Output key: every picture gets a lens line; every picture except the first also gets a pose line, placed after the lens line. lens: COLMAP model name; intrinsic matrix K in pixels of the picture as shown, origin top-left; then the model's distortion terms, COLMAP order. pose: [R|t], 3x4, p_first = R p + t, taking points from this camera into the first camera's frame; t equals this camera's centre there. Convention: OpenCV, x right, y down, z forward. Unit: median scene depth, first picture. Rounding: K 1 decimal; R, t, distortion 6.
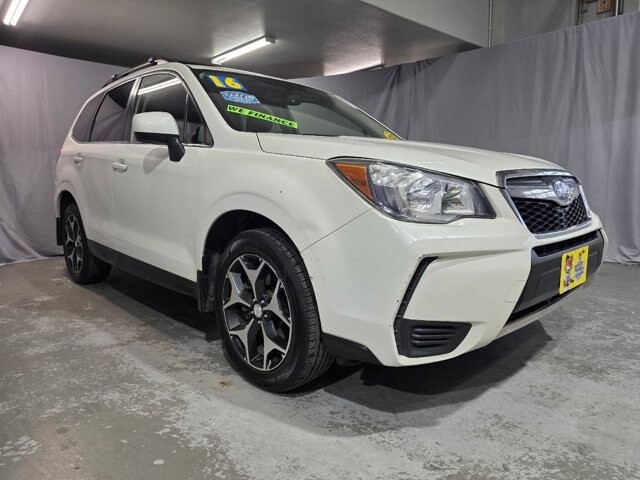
lens RADIAL K [[427.7, 0, 326.7], [0, 427.7, 234.8], [0, 0, 1]] dist [0.055050, -0.050071]
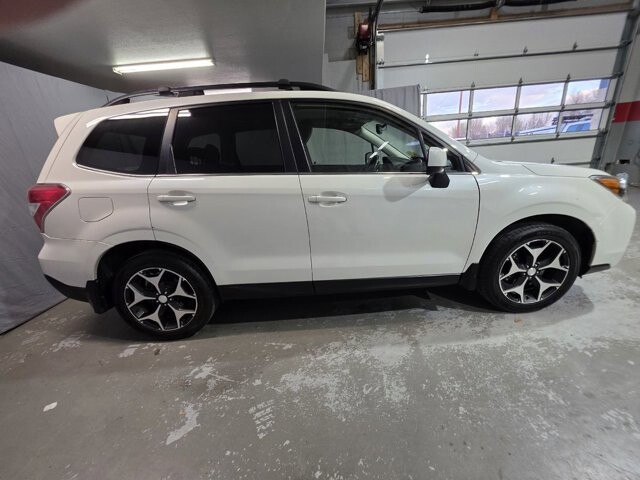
lens RADIAL K [[255.0, 0, 320.3], [0, 255.0, 238.8], [0, 0, 1]] dist [-0.001810, 0.001608]
pose [[0.679371, -0.267427, 0.683328, -1.341024], [0.165184, 0.963059, 0.212675, -0.289758], [-0.714961, -0.031611, 0.698450, 0.877152]]
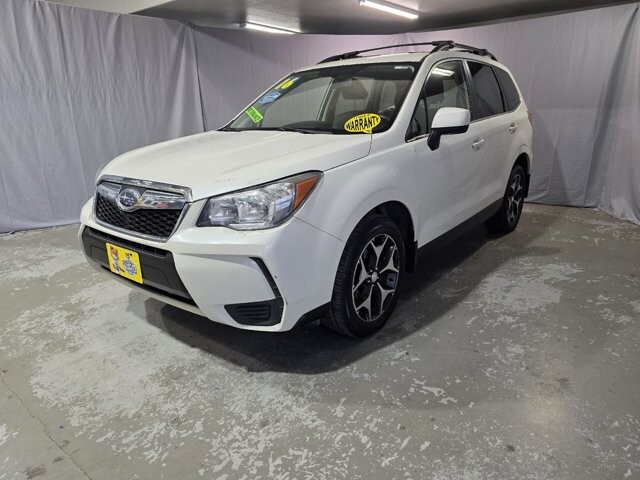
lens RADIAL K [[427.7, 0, 326.0], [0, 427.7, 235.3], [0, 0, 1]] dist [0.055050, -0.050071]
pose [[0.142100, 0.277967, -0.950022, 1.657085], [-0.114387, 0.957943, 0.263175, -0.354498], [0.983221, 0.071273, 0.167920, 1.245091]]
